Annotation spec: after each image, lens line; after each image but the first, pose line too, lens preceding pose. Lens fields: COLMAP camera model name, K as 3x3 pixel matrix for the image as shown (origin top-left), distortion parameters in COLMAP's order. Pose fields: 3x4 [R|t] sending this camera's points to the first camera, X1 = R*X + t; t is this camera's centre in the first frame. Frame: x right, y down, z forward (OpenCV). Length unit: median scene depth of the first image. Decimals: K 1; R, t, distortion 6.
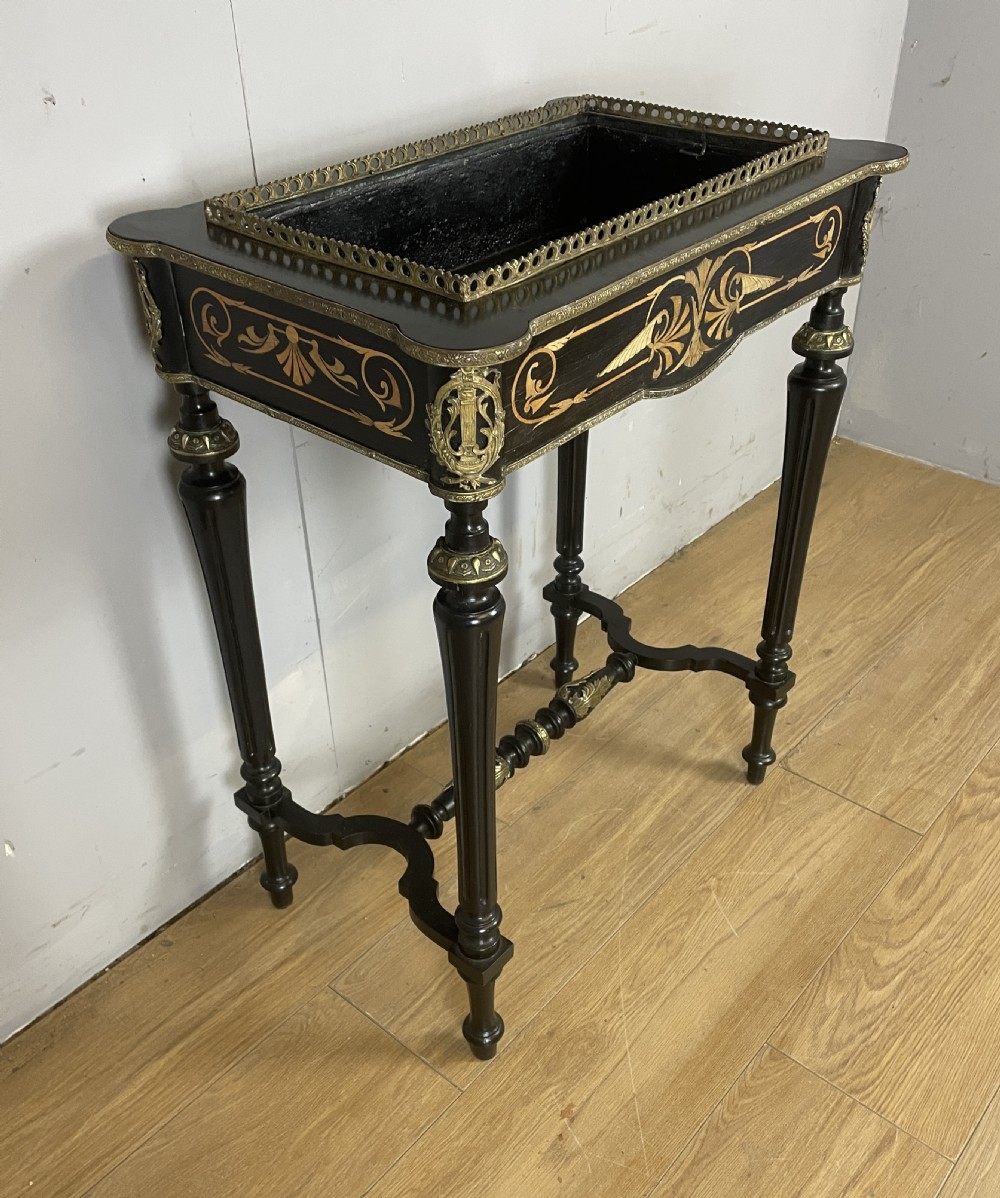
lens RADIAL K [[1130.7, 0, 498.0], [0, 1130.7, 636.0], [0, 0, 1]] dist [0.098190, -0.132014]
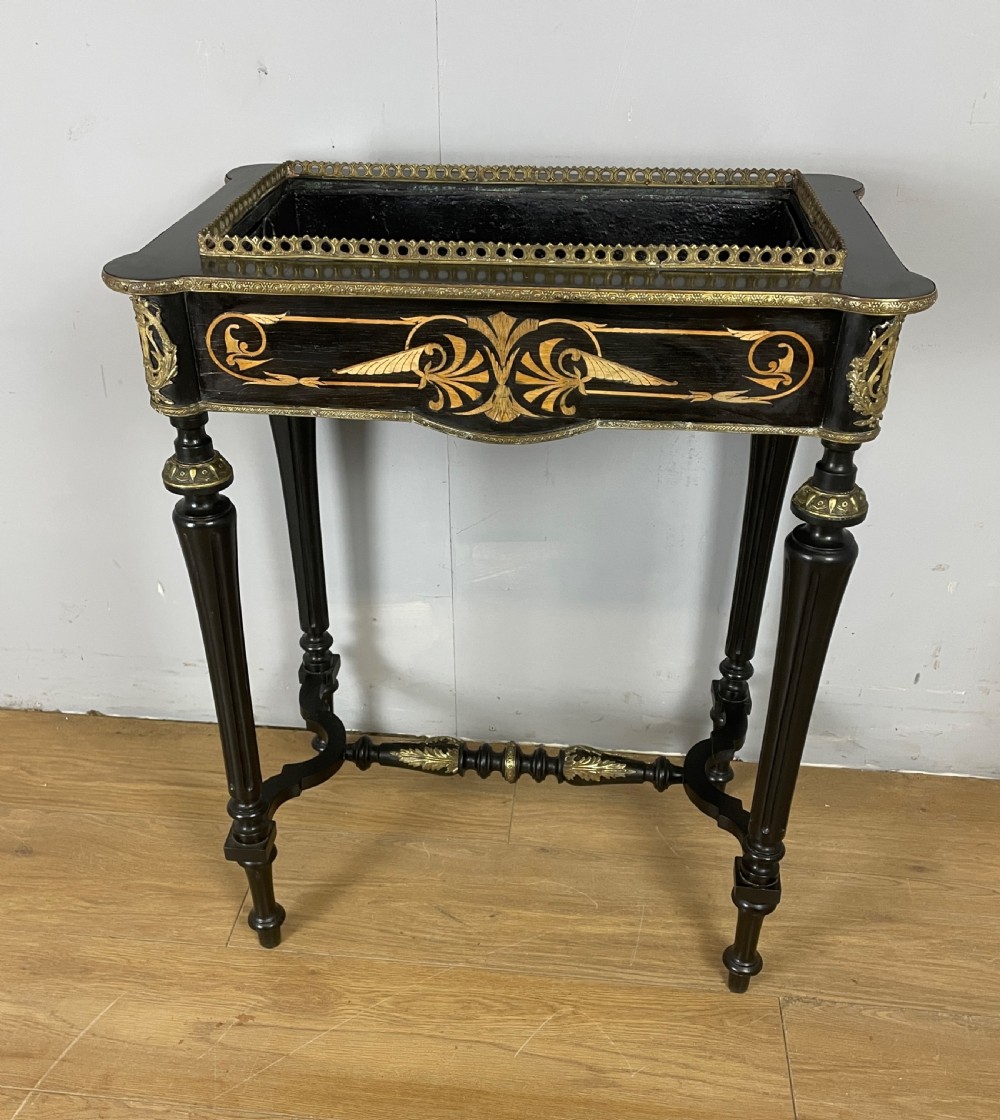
lens RADIAL K [[1106.8, 0, 487.2], [0, 1106.8, 631.8], [0, 0, 1]] dist [0.102572, -0.137744]
pose [[0.566876, 0.466066, -0.679290, 0.902160], [-0.488963, 0.853976, 0.177874, -0.248931], [0.662998, 0.231315, 0.711988, 0.360685]]
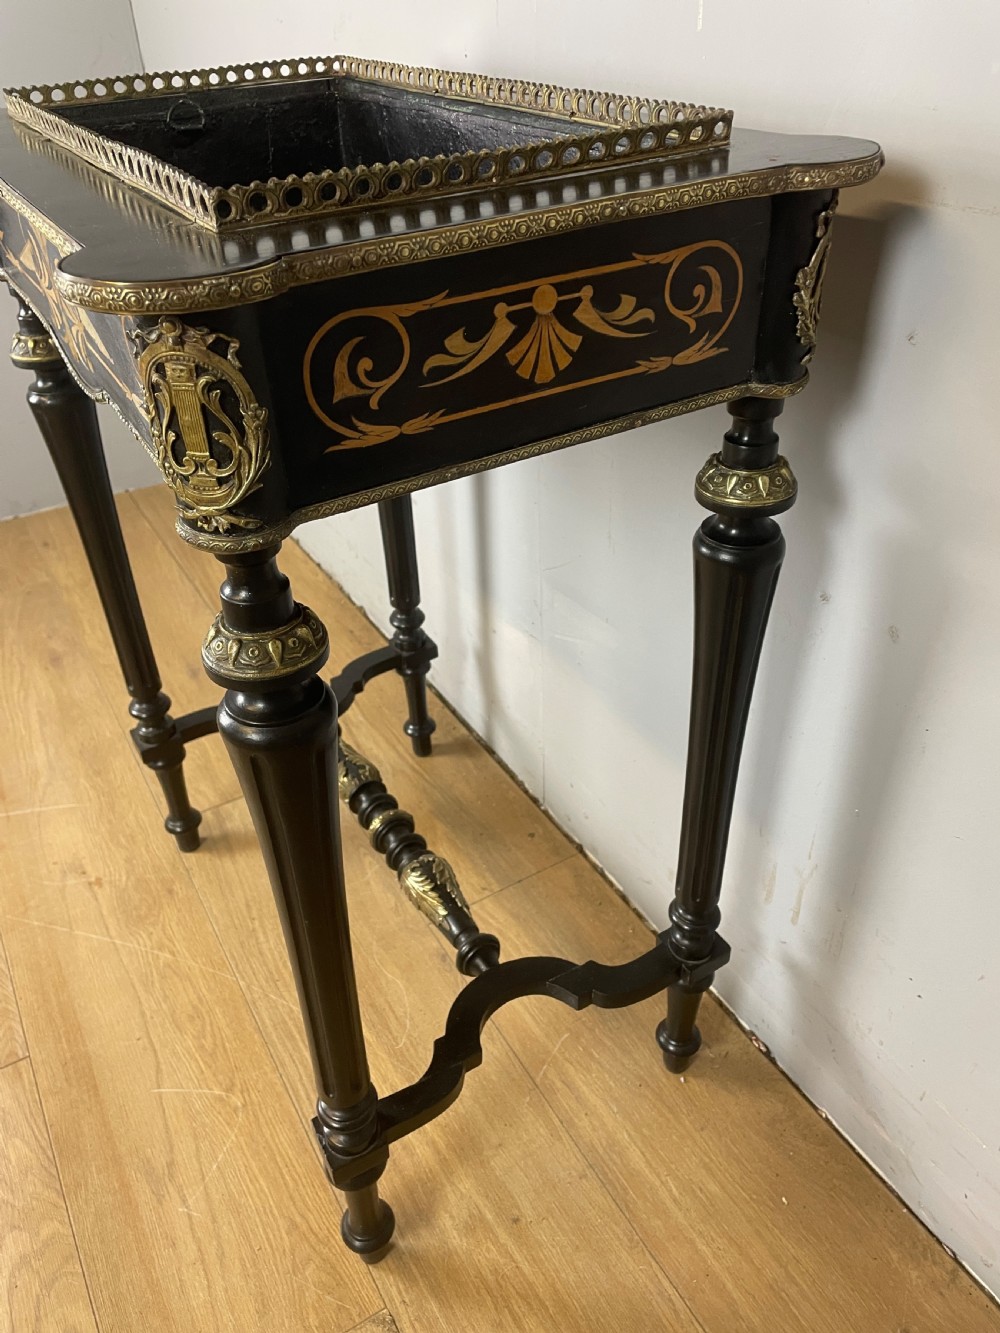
lens RADIAL K [[1009.0, 0, 494.6], [0, 1009.0, 658.2], [0, 0, 1]] dist [0.094528, -0.124003]
pose [[-0.320702, 0.562409, -0.762133, 0.718801], [-0.524463, 0.564586, 0.637323, -0.712557], [0.788726, 0.604101, 0.113899, 1.274149]]
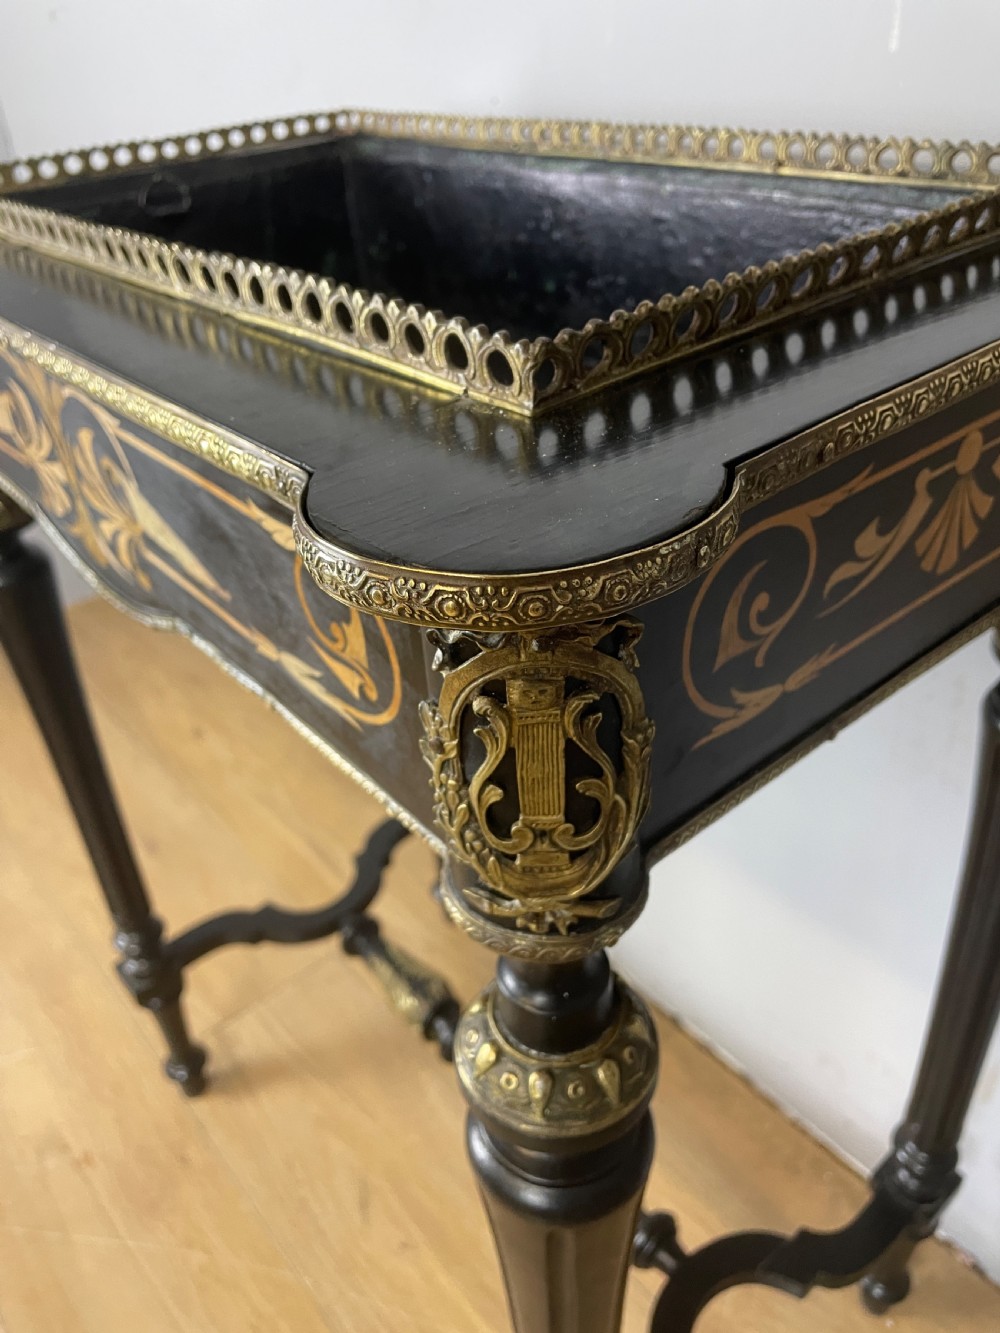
lens RADIAL K [[1028.8, 0, 500.0], [0, 1028.8, 666.5], [0, 0, 1]] dist [0.082615, -0.127732]
pose [[-0.164920, 0.560749, -0.811395, 0.552595], [-0.524668, 0.646730, 0.553591, -0.566385], [0.835179, 0.517012, 0.187548, 1.098640]]
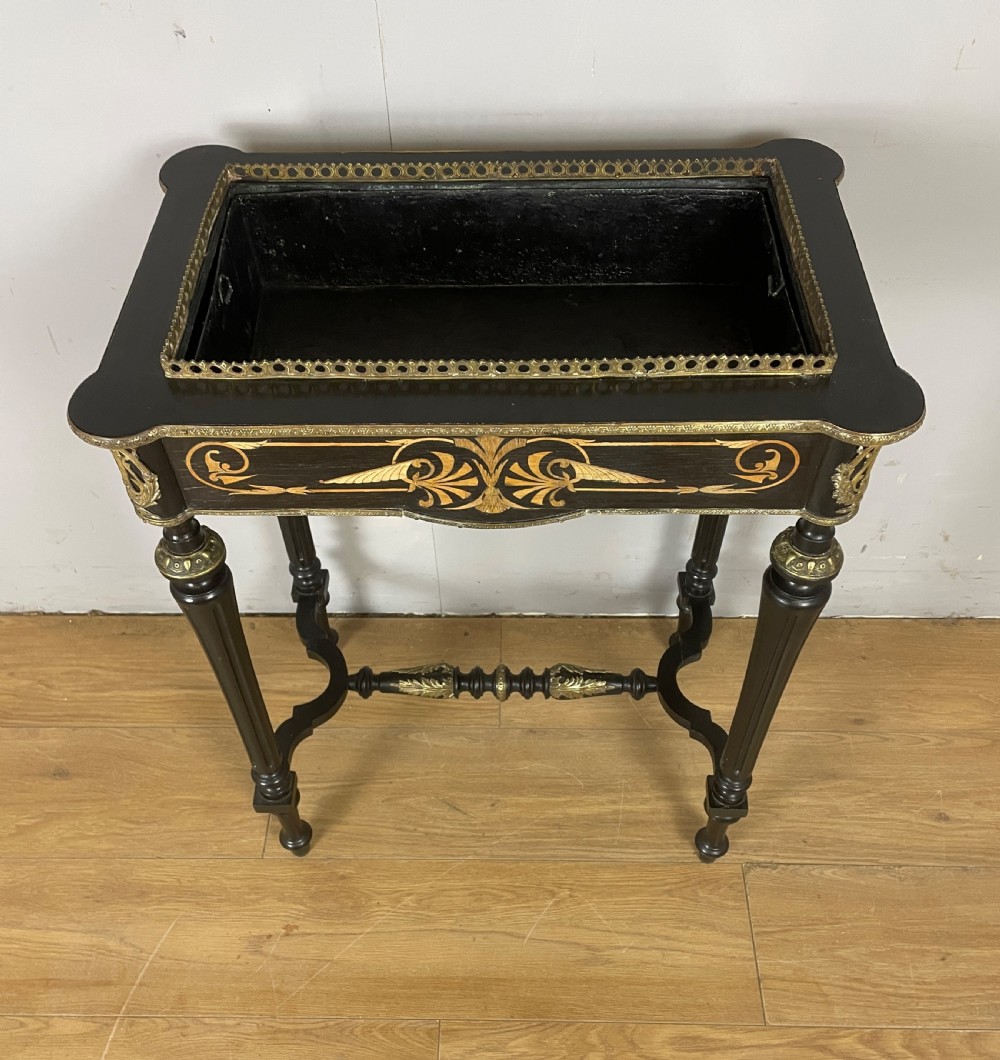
lens RADIAL K [[1028.6, 0, 496.7], [0, 1028.6, 592.0], [0, 0, 1]] dist [0.105253, -0.148007]
pose [[0.639368, 0.600768, -0.479882, 0.648788], [-0.444008, 0.798014, 0.407468, -0.553184], [0.627747, -0.047450, 0.776970, 0.309871]]
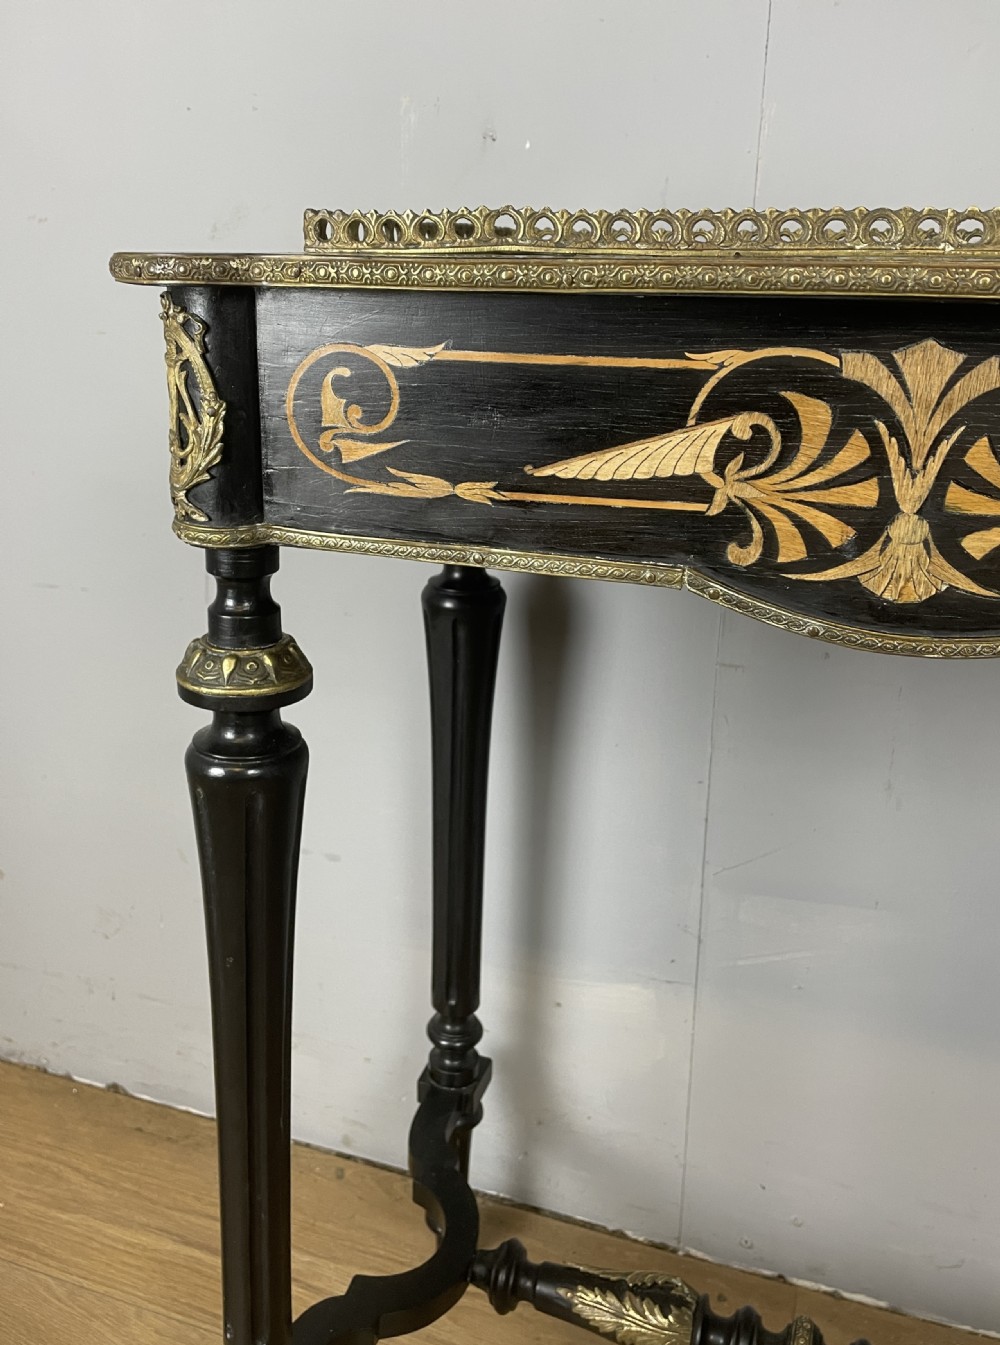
lens RADIAL K [[1197.6, 0, 454.2], [0, 1197.6, 595.2], [0, 0, 1]] dist [0.095062, -0.128556]
pose [[0.357799, 0.265437, -0.895278, 0.514917], [-0.566438, 0.823910, 0.017900, -0.156077], [0.742379, 0.500715, 0.445148, 0.687127]]
